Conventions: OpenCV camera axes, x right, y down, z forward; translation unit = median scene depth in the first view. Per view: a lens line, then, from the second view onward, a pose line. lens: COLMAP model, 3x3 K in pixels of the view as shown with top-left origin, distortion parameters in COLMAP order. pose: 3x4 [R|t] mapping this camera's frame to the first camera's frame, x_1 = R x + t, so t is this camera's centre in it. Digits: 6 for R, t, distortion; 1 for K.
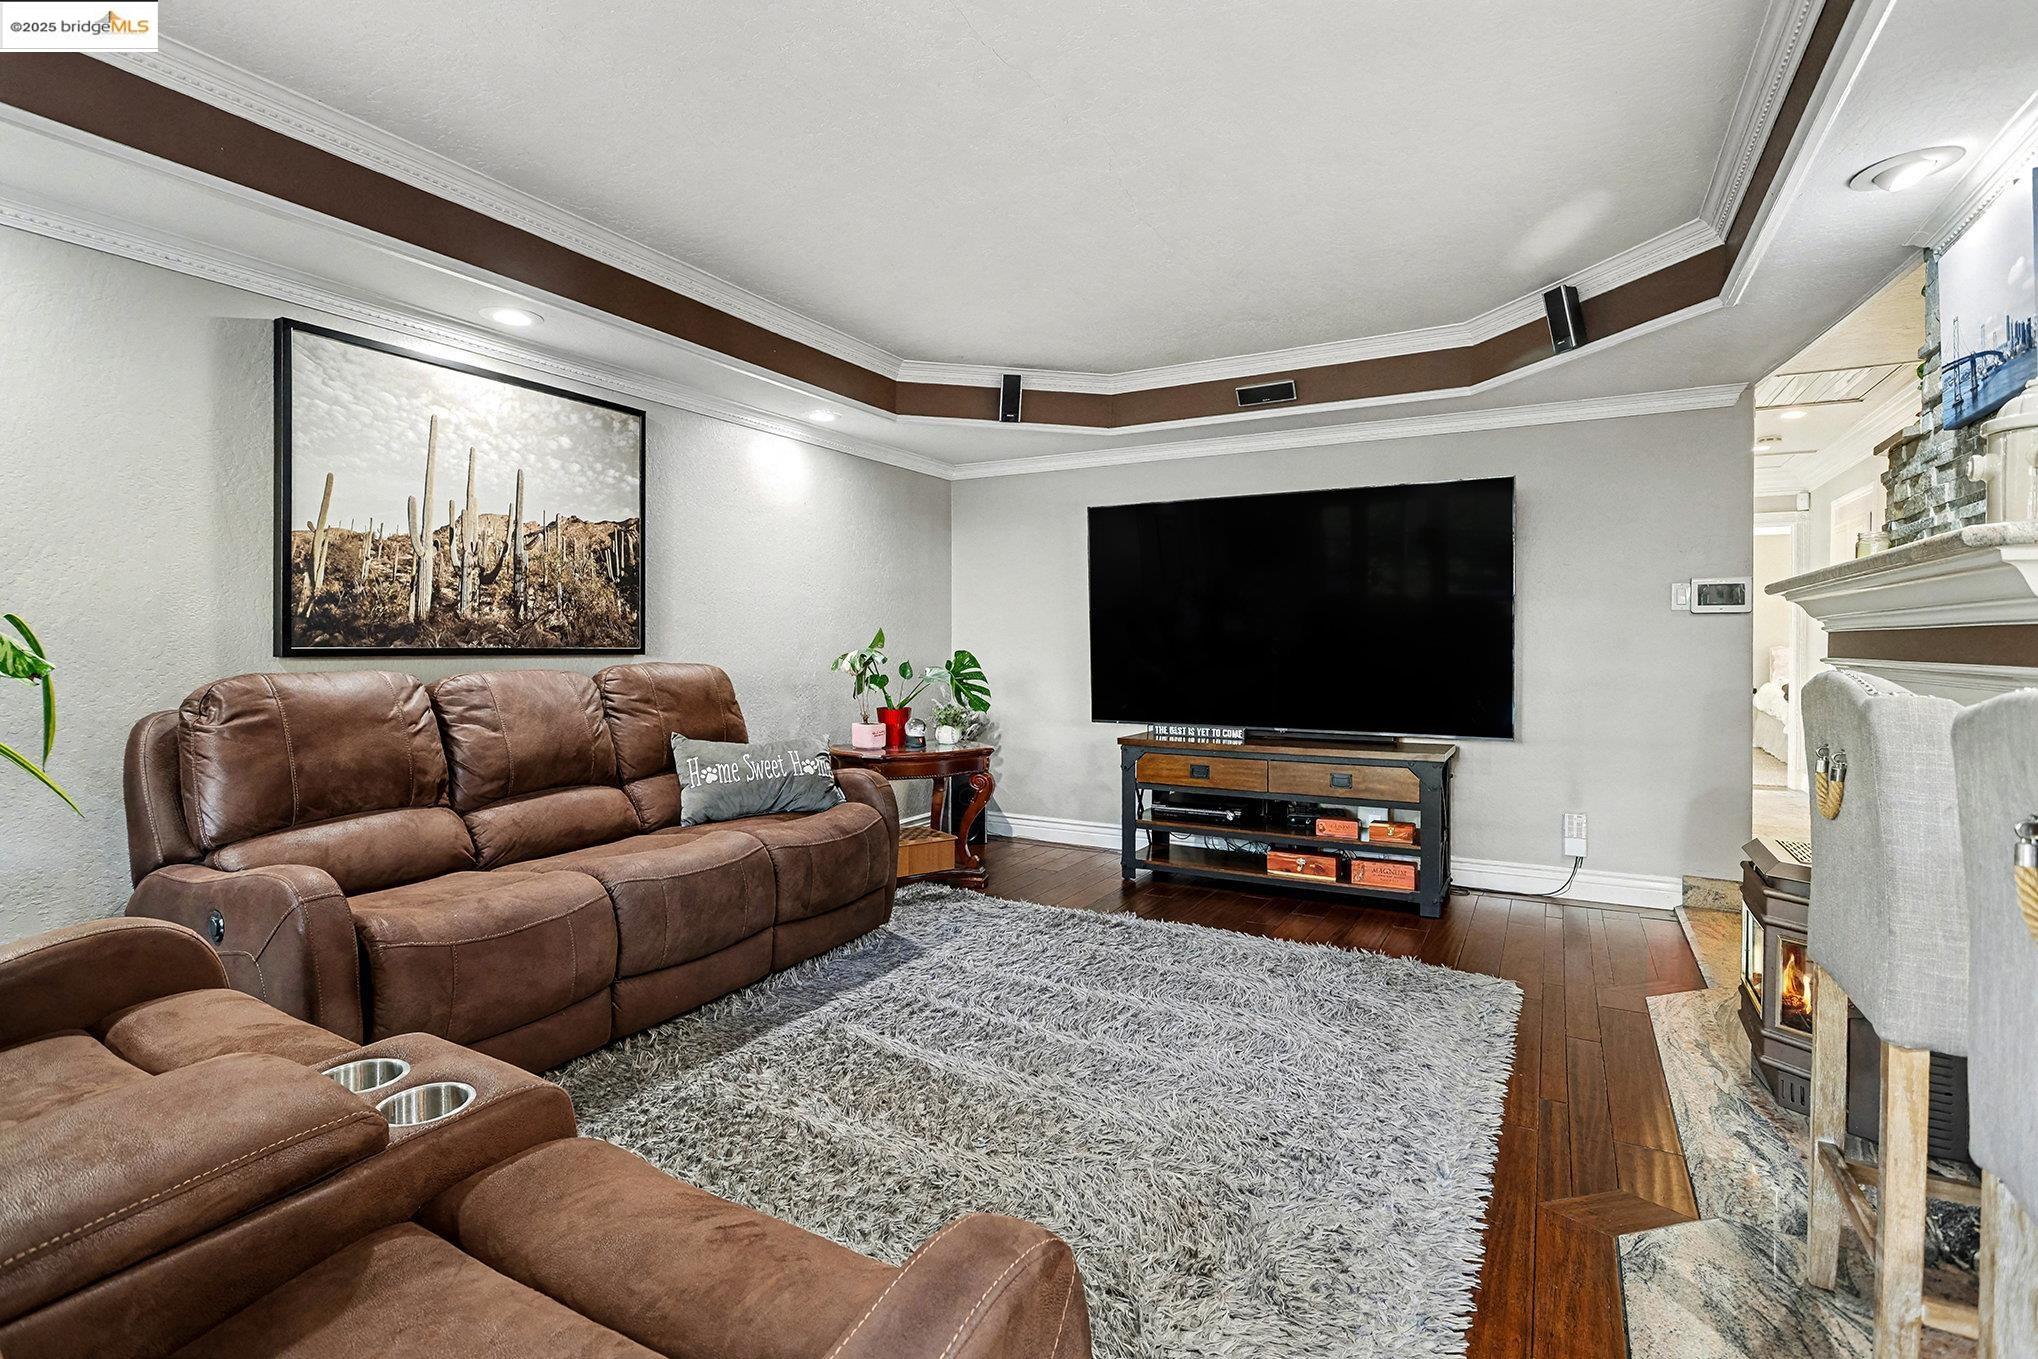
lens RADIAL K [[971.3, 0, 1025.2], [0, 971.3, 665.3], [0, 0, 1]] dist [-0.003350, -0.000670]
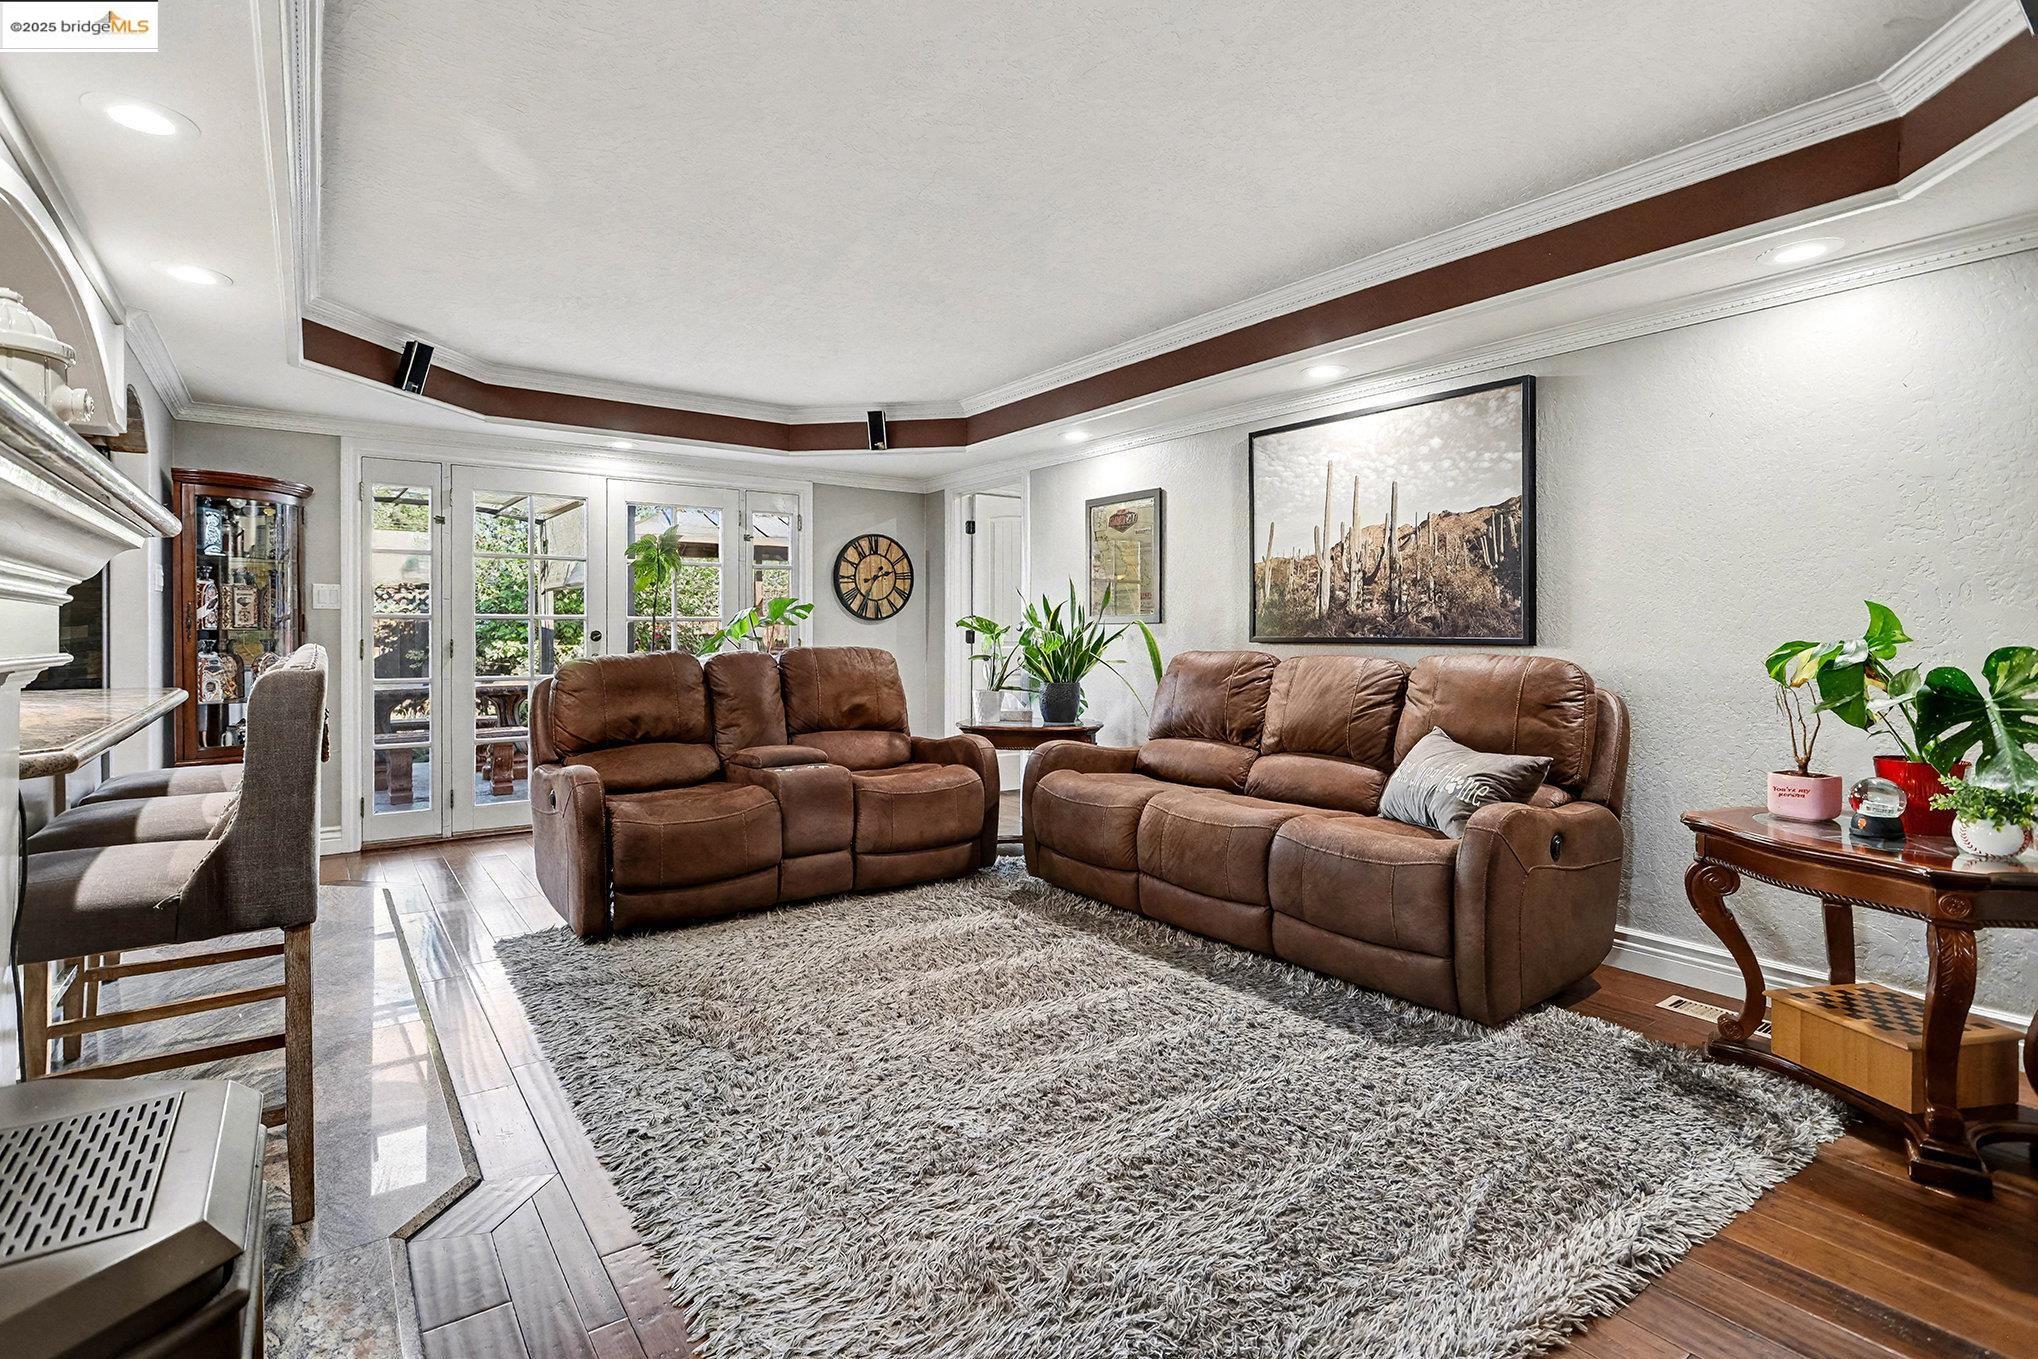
lens RADIAL K [[971.3, 0, 1026.0], [0, 971.3, 661.8], [0, 0, 1]] dist [-0.003350, -0.000670]
pose [[-0.413617, 0.017474, -0.910283, 0.707287], [-0.025344, 0.999207, 0.030697, -0.013470], [0.910098, 0.035767, -0.412846, 1.085445]]
